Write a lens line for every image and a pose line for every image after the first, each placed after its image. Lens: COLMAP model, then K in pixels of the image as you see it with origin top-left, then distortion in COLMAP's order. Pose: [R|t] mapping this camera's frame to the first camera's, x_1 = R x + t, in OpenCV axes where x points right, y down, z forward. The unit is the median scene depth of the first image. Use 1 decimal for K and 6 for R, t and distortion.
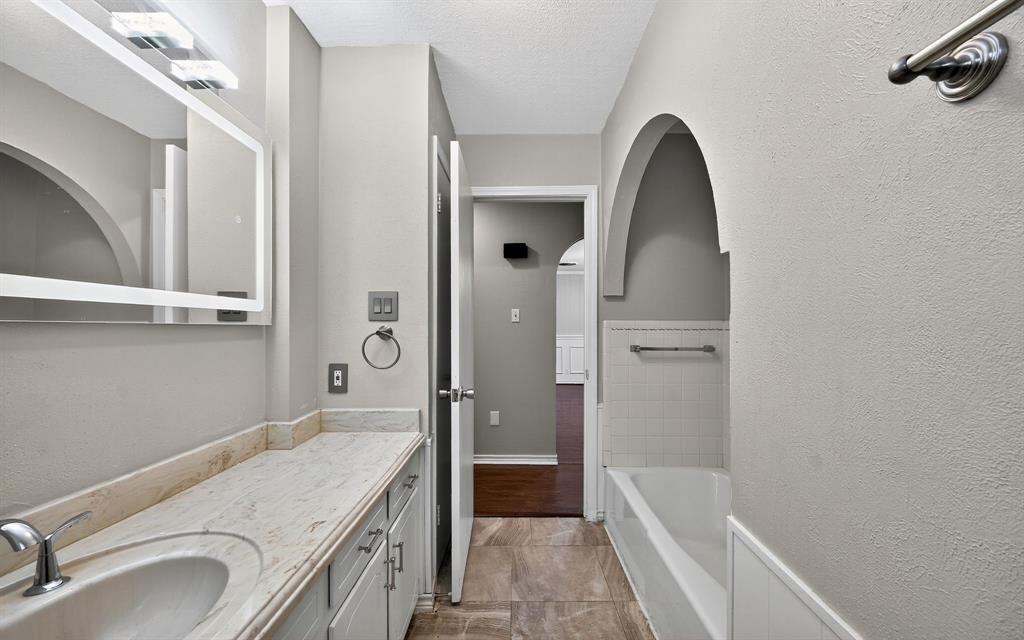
lens RADIAL K [[404.3, 0, 511.8], [0, 404.3, 321.9], [0, 0, 1]] dist [-0.003929, -0.000544]
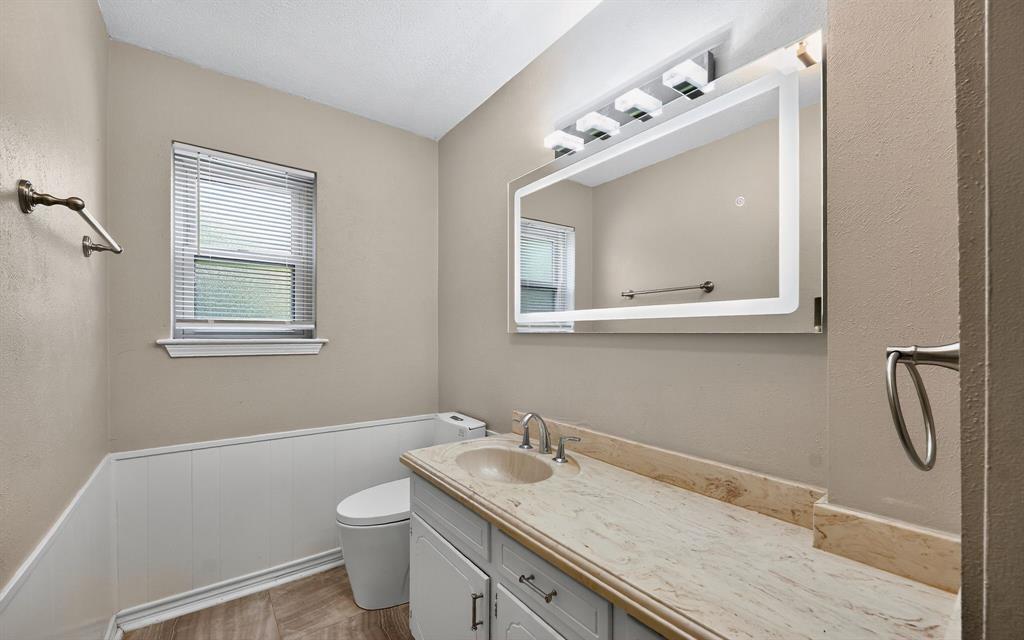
lens RADIAL K [[404.3, 0, 503.3], [0, 404.3, 334.8], [0, 0, 1]] dist [-0.003929, -0.000544]
pose [[-0.793366, -0.003659, -0.608734, 0.214915], [0.001227, 0.999970, -0.007609, 0.019702], [0.608744, -0.006784, -0.793338, 1.580100]]
